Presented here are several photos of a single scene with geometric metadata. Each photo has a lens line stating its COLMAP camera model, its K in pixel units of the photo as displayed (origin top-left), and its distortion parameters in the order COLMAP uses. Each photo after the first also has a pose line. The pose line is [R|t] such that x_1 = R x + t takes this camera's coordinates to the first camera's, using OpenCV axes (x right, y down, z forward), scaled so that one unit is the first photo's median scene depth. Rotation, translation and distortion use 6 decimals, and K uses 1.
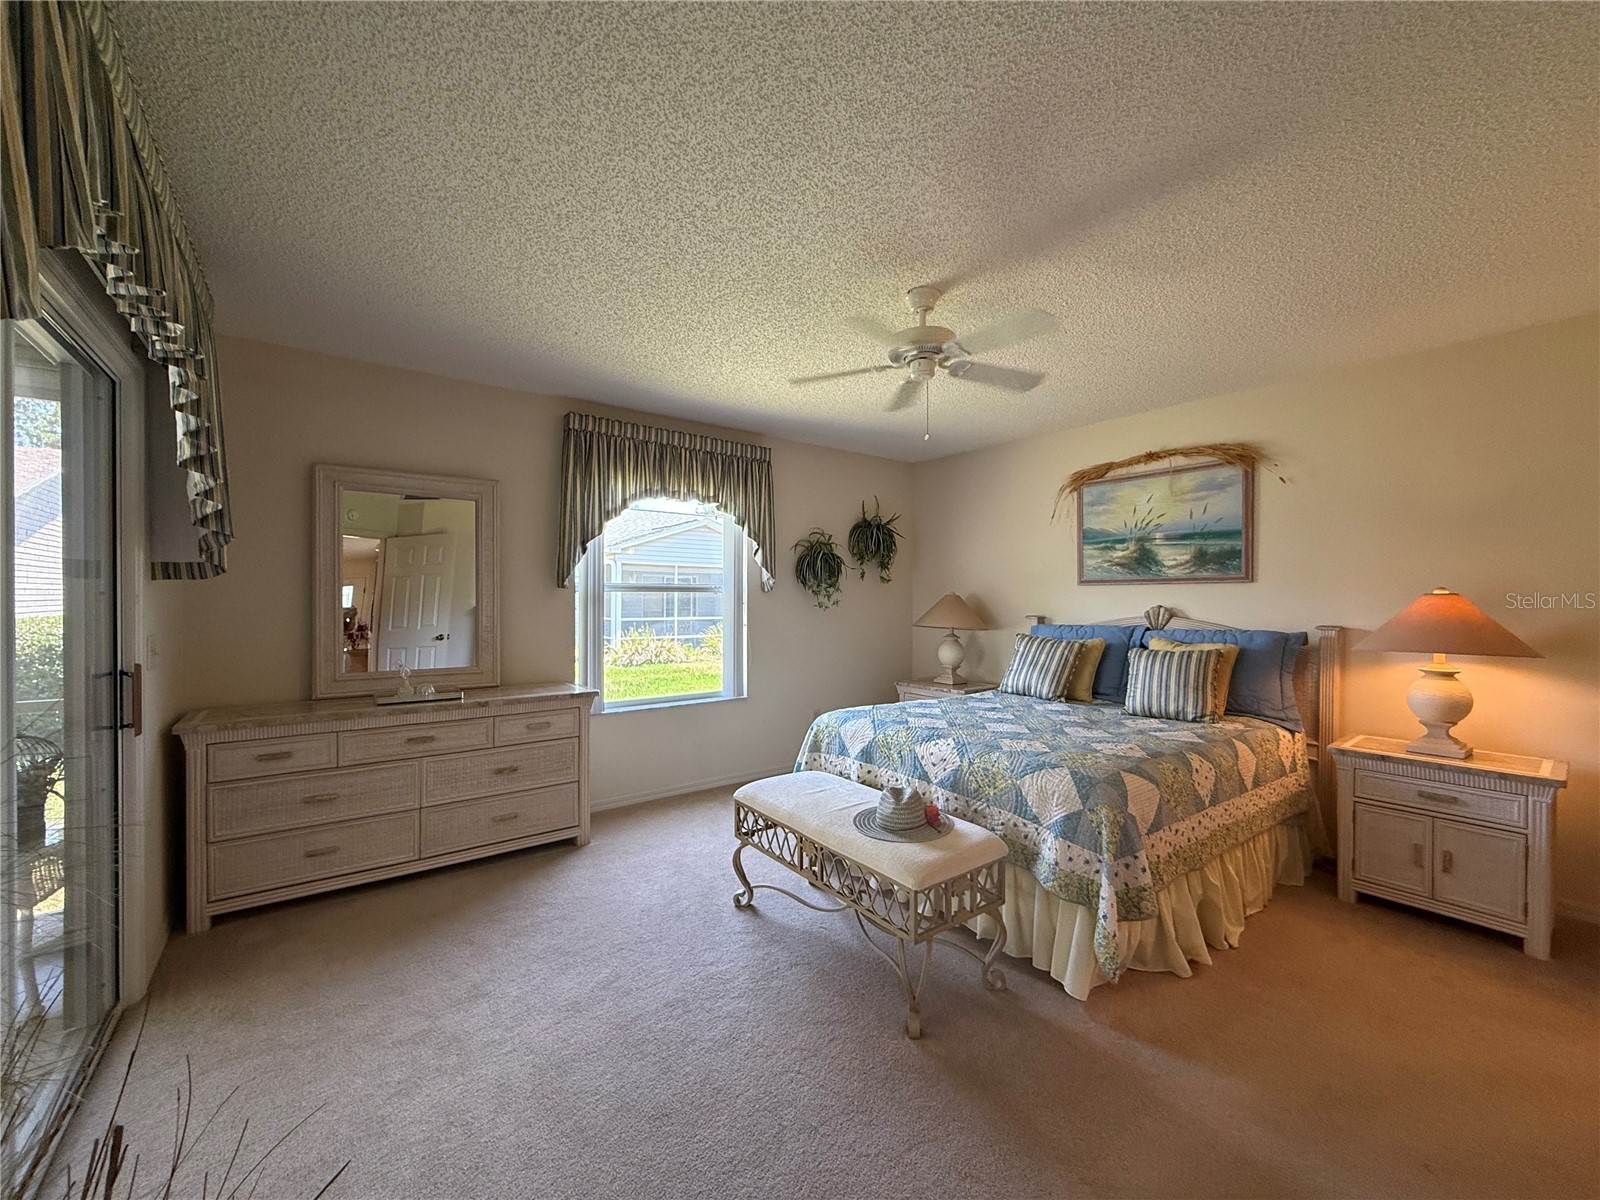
lens RADIAL K [[640.3, 0, 793.8], [0, 640.3, 603.1], [0, 0, 1]] dist [0.002130, -0.000140]
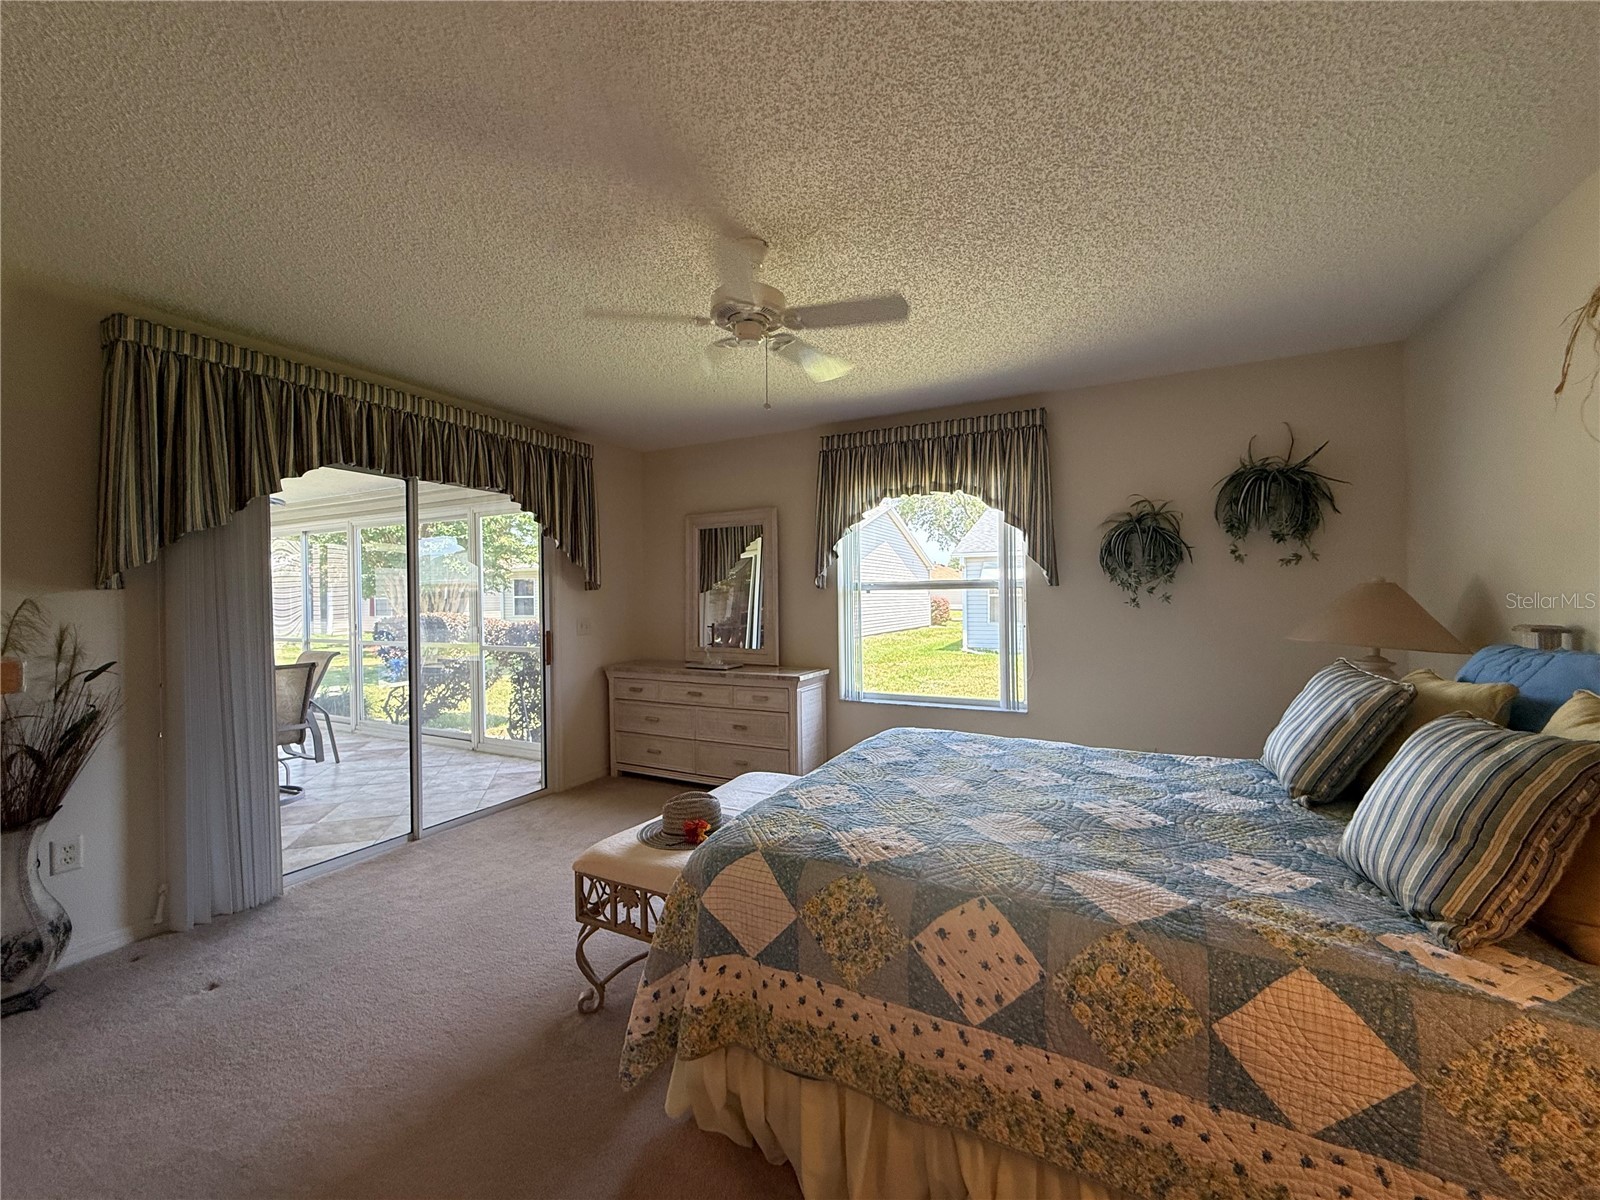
lens RADIAL K [[640.3, 0, 793.9], [0, 640.3, 605.7], [0, 0, 1]] dist [0.002130, -0.000140]
pose [[0.434918, 0.002038, -0.900468, 0.595830], [0.006030, 0.999968, 0.005176, 0.001365], [0.900450, -0.007681, 0.434892, 0.390574]]
